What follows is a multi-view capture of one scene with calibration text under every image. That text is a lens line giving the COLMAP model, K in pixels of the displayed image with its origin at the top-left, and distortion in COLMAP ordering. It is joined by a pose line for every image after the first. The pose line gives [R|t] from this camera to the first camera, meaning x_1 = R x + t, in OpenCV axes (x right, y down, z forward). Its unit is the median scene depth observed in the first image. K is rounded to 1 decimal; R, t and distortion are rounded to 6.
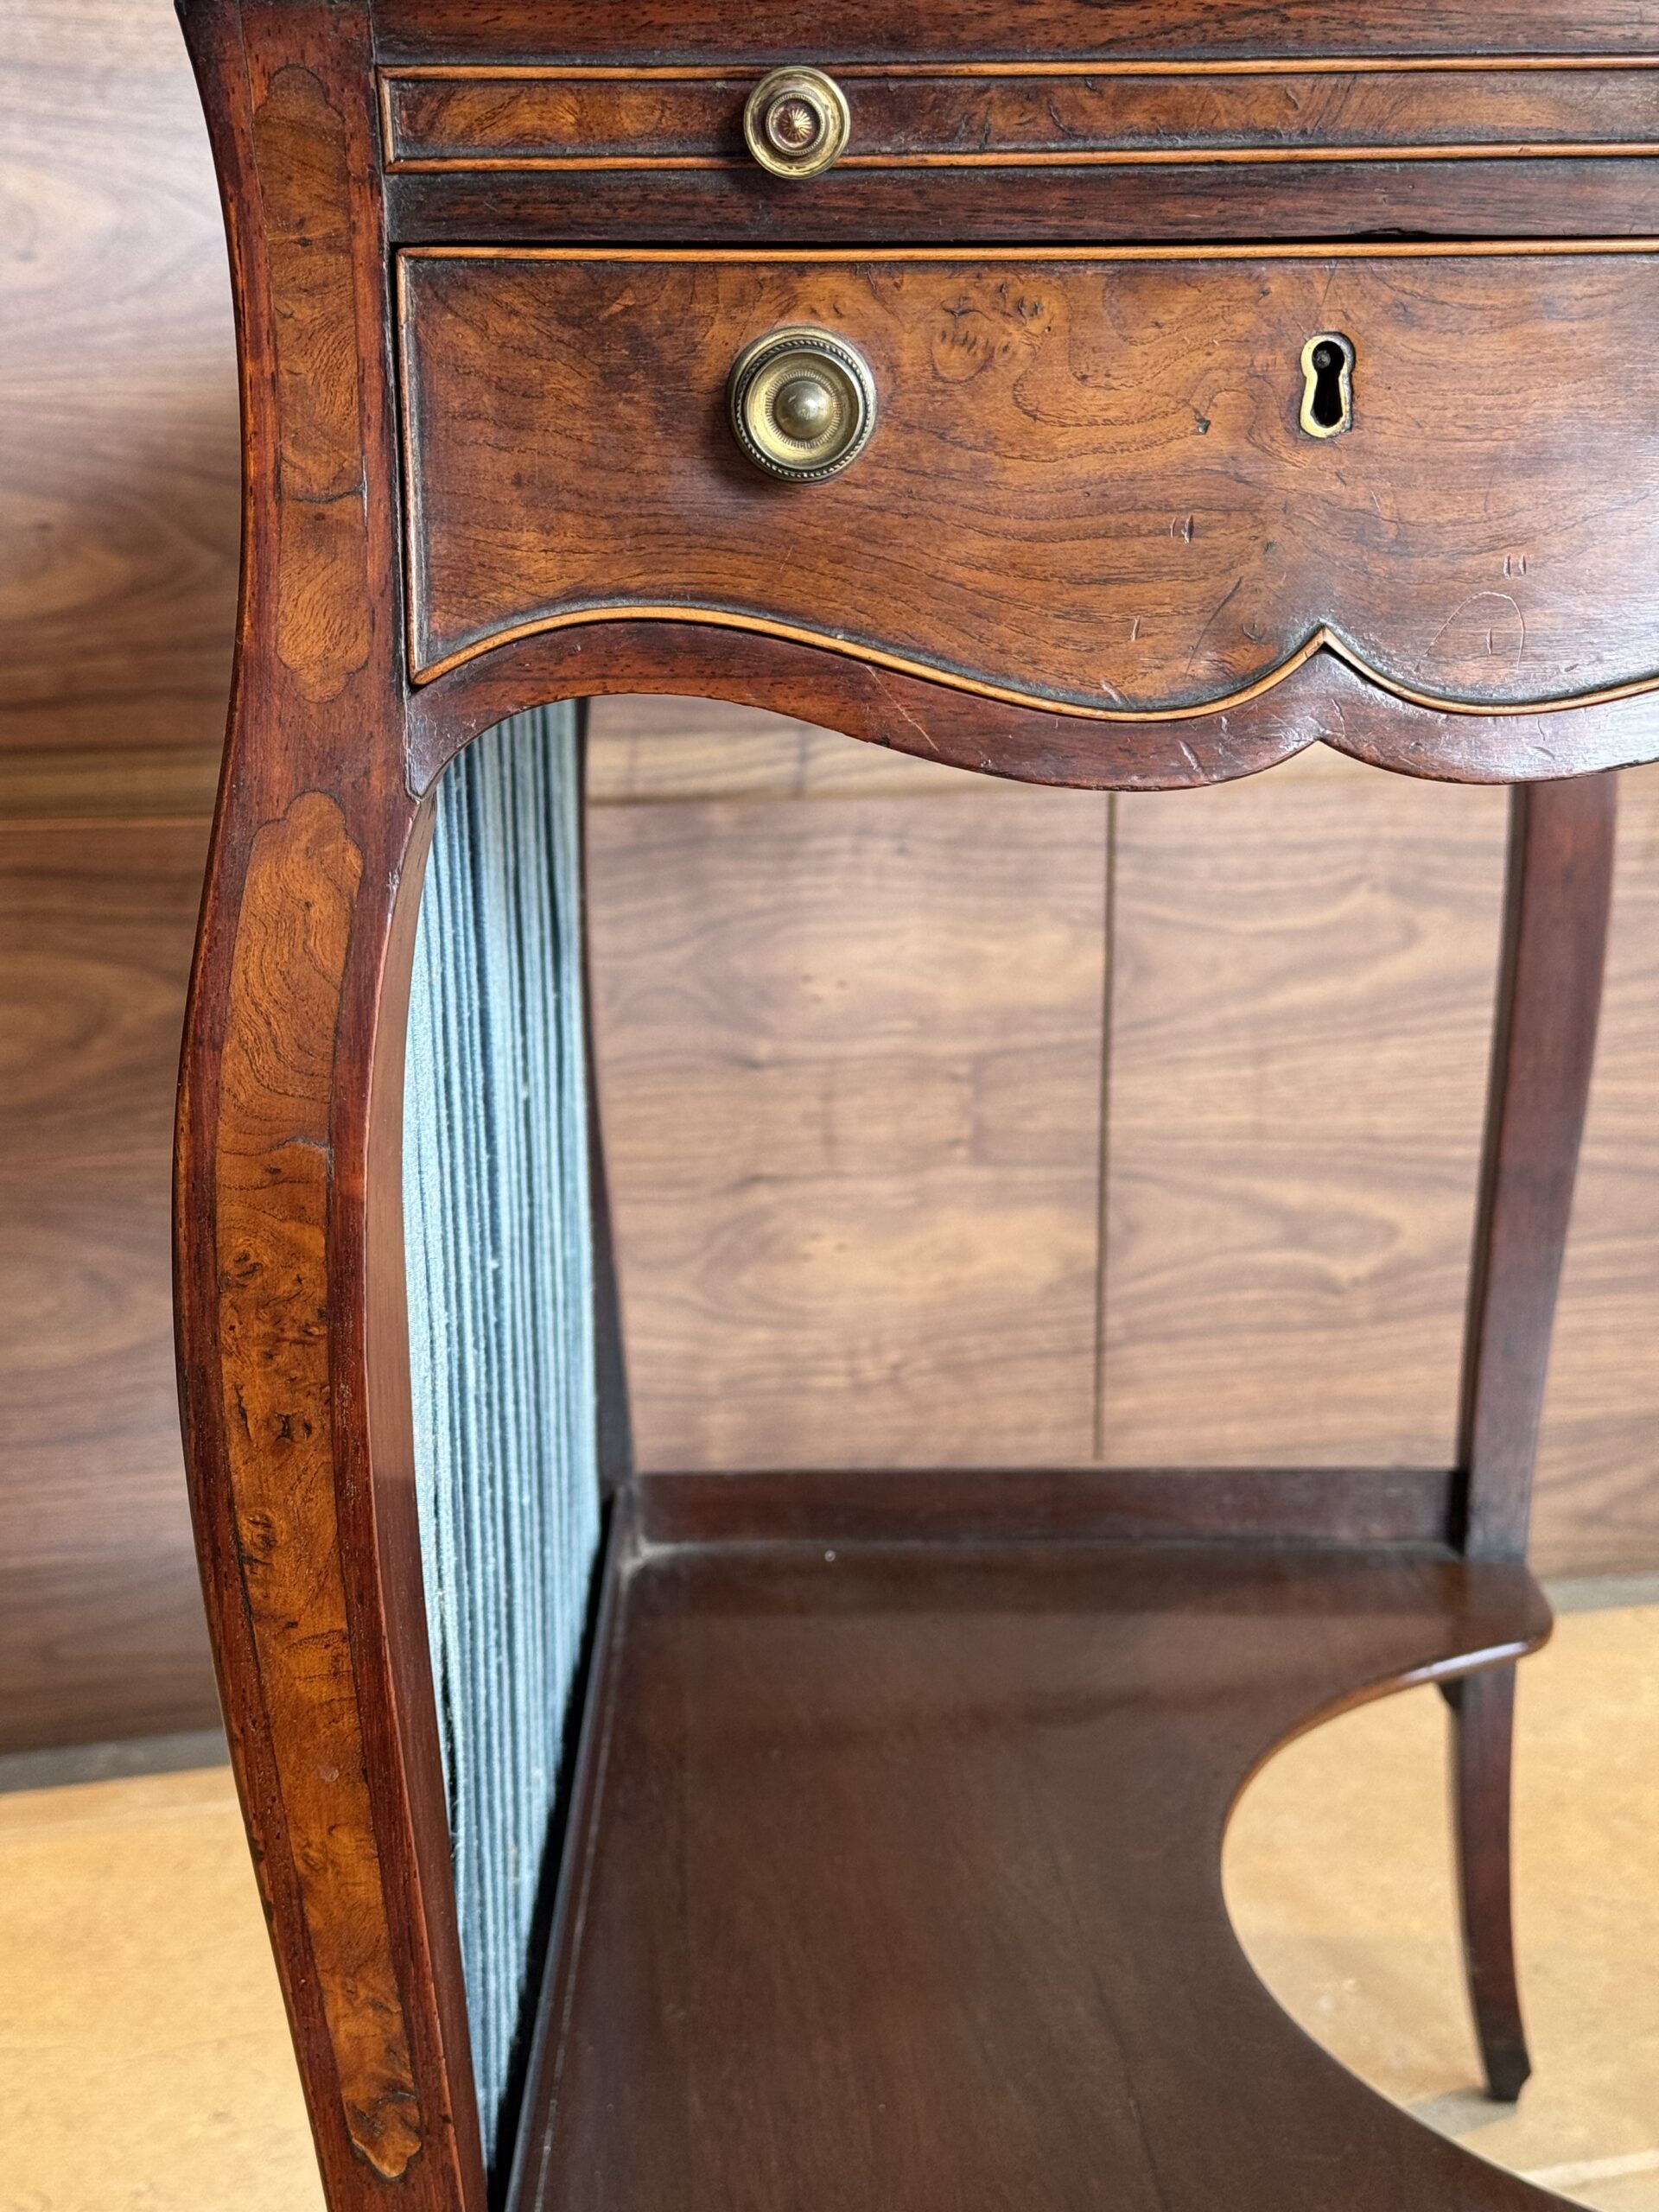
lens RADIAL K [[3092.5, 0, 836.2], [0, 3092.5, 1113.8], [0, 0, 1]] dist [0.185878, -0.343857]
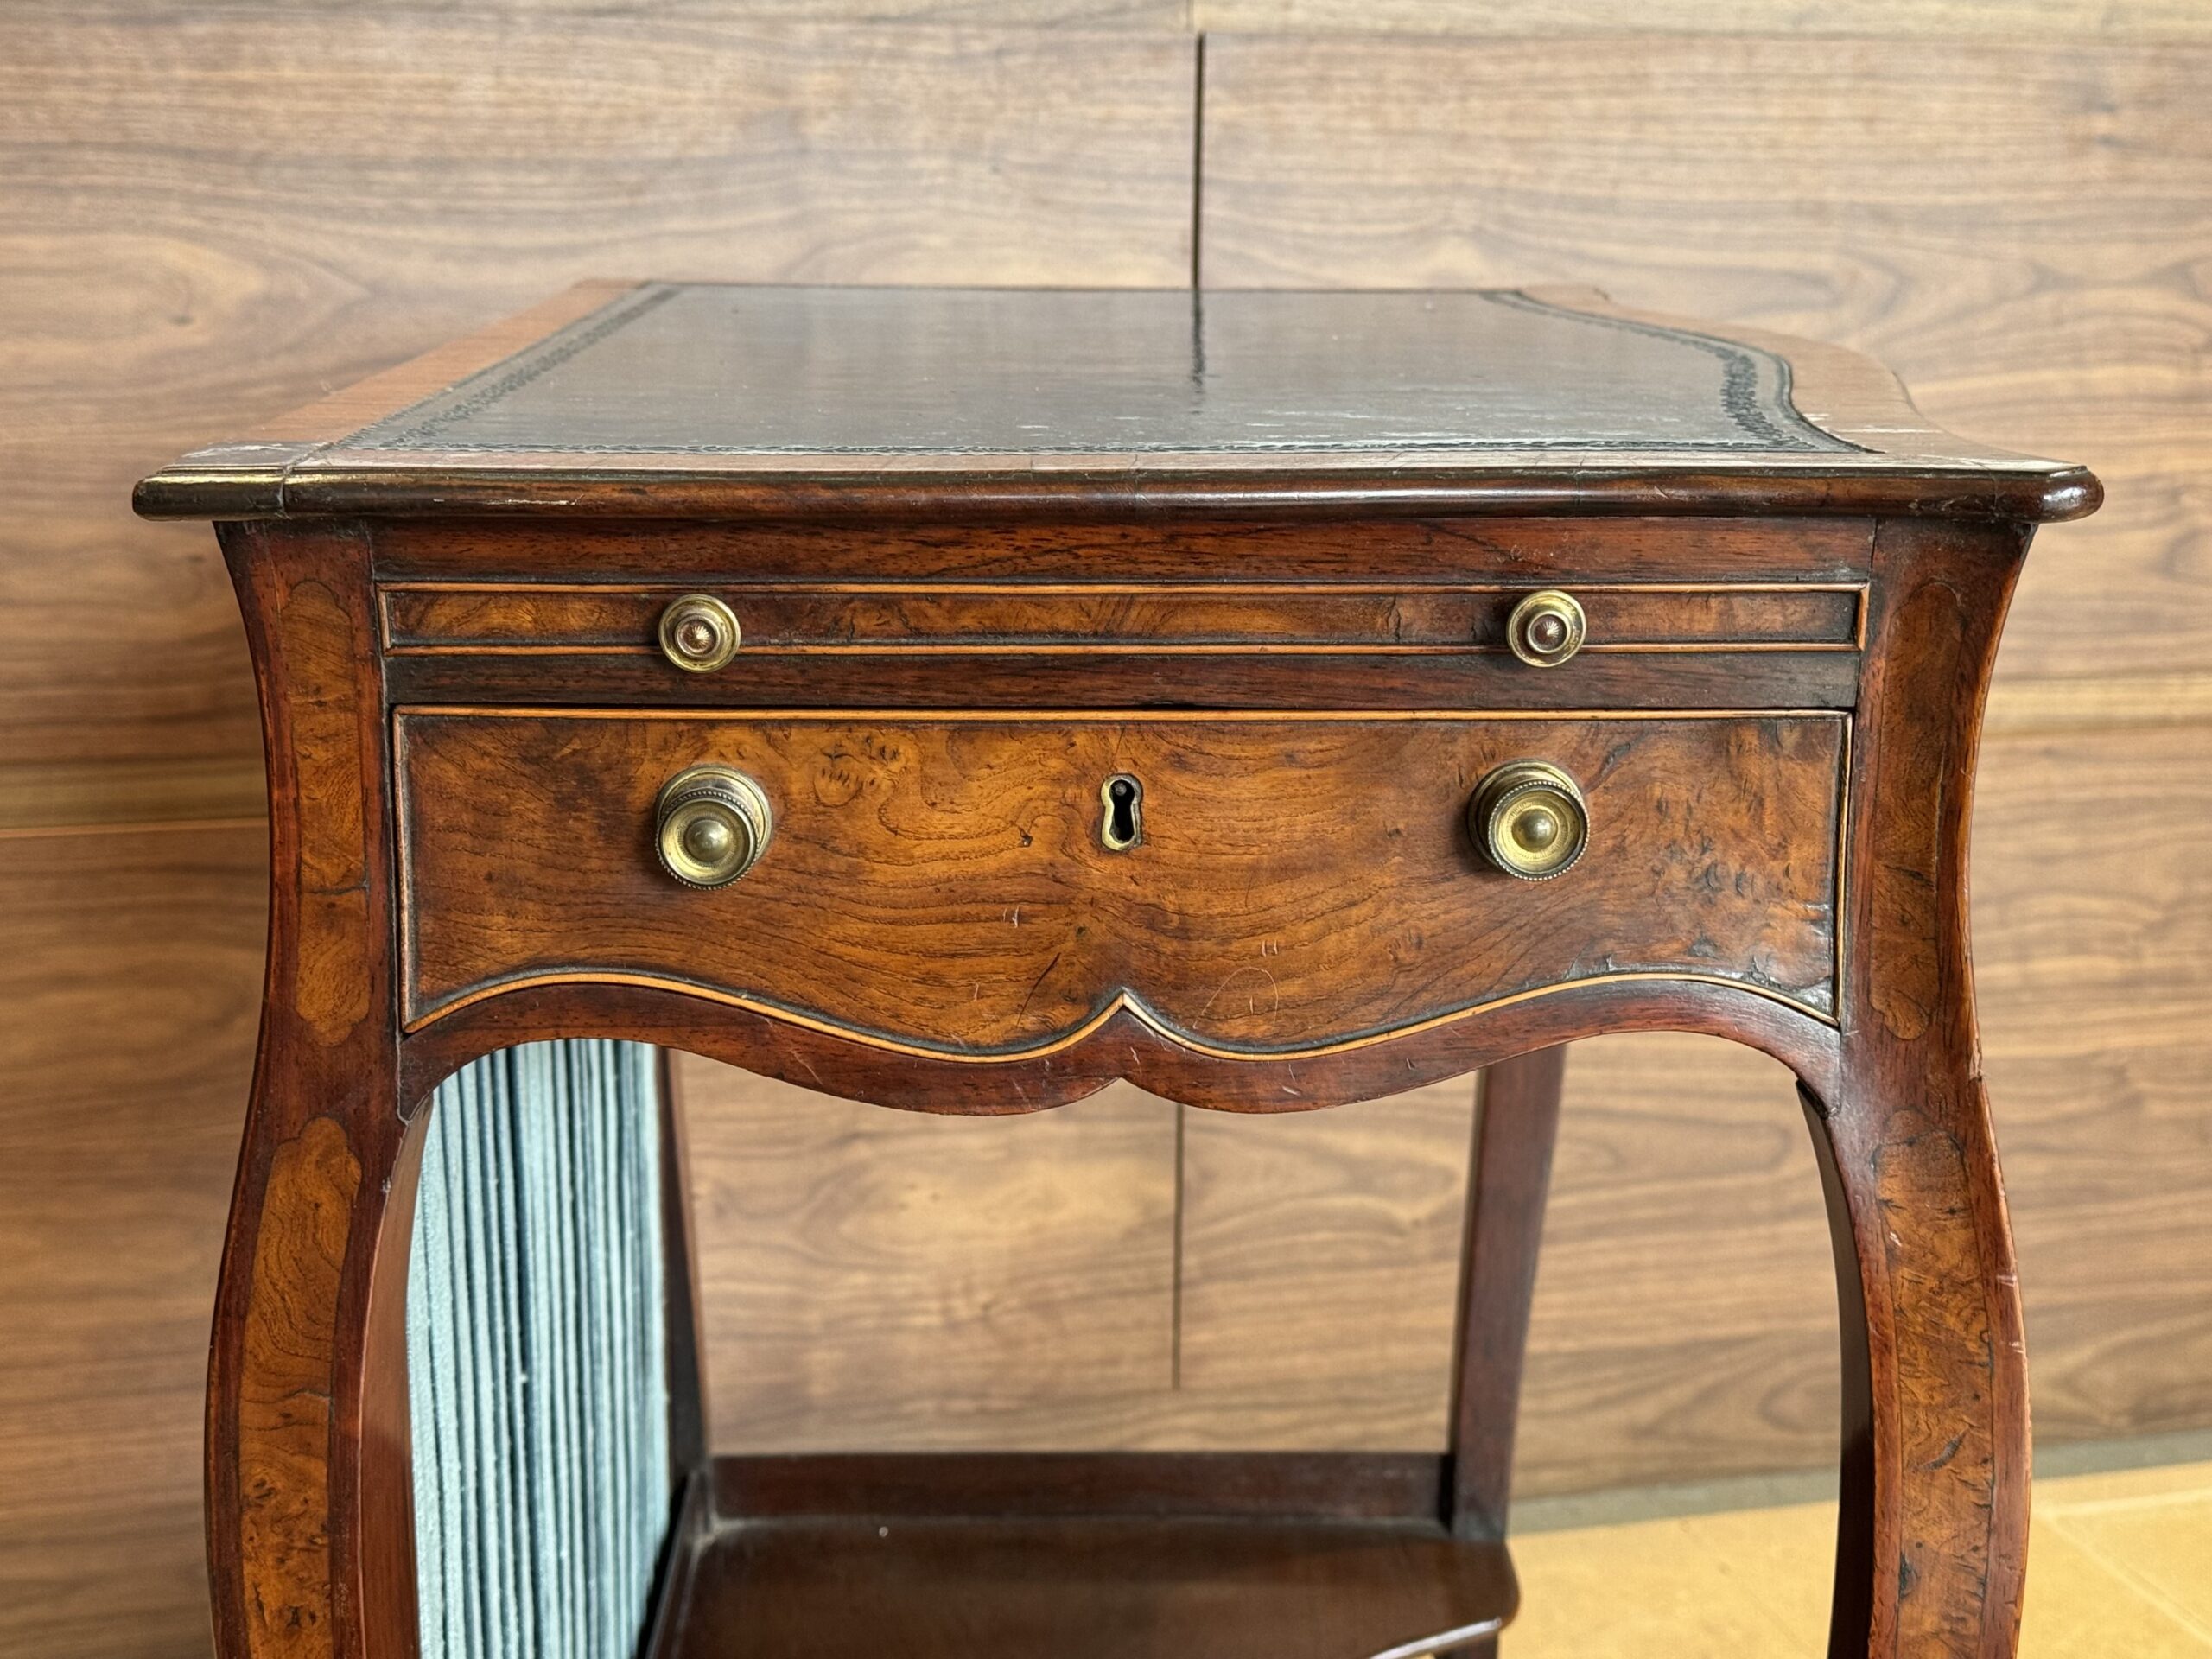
lens RADIAL K [[3126.7, 0, 1108.5], [0, 3126.7, 838.7], [0, 0, 1]] dist [0.188716, -0.333644]
pose [[0.999855, 0.008458, 0.014800, 0.130601], [-0.008292, 0.999902, -0.011299, -0.204584], [-0.014894, 0.011175, 0.999827, -0.287996]]
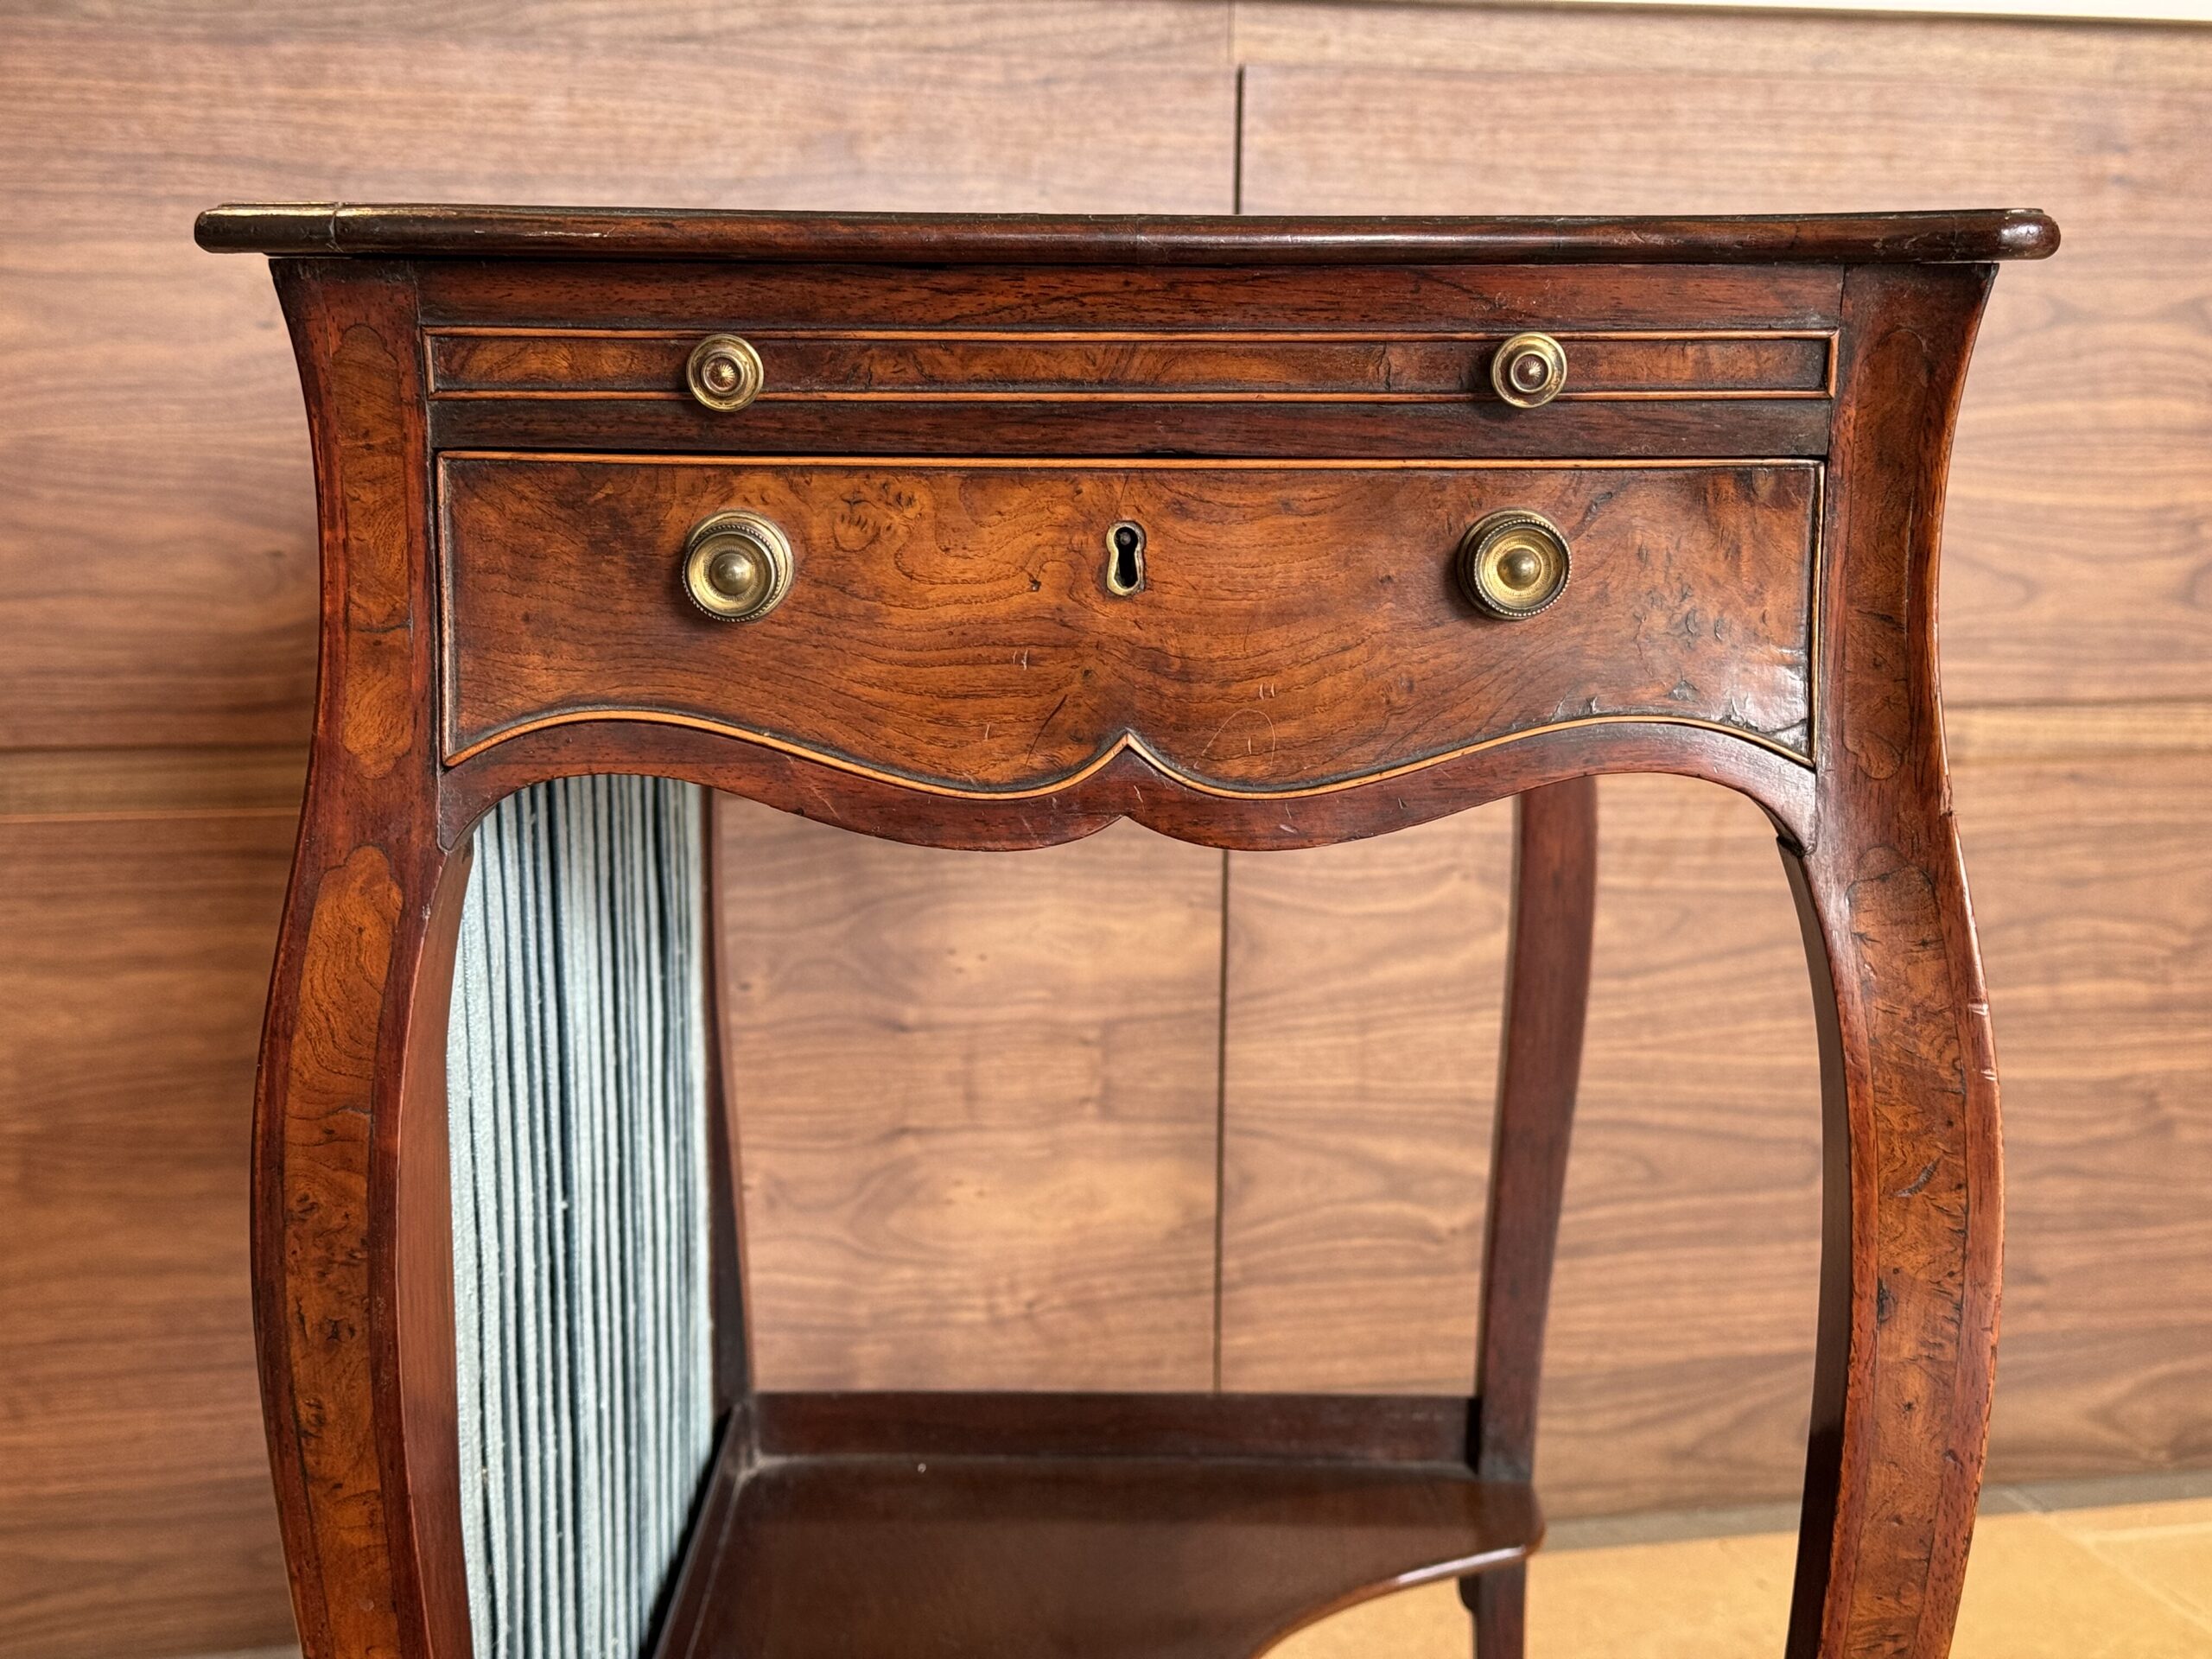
lens RADIAL K [[3072.7, 0, 1105.1], [0, 3072.7, 841.5], [0, 0, 1]] dist [0.204133, -0.408587]
pose [[0.999888, 0.011766, -0.009257, 0.159546], [-0.012391, 0.997420, -0.070711, -0.015357], [0.008401, 0.070818, 0.997454, -0.320093]]
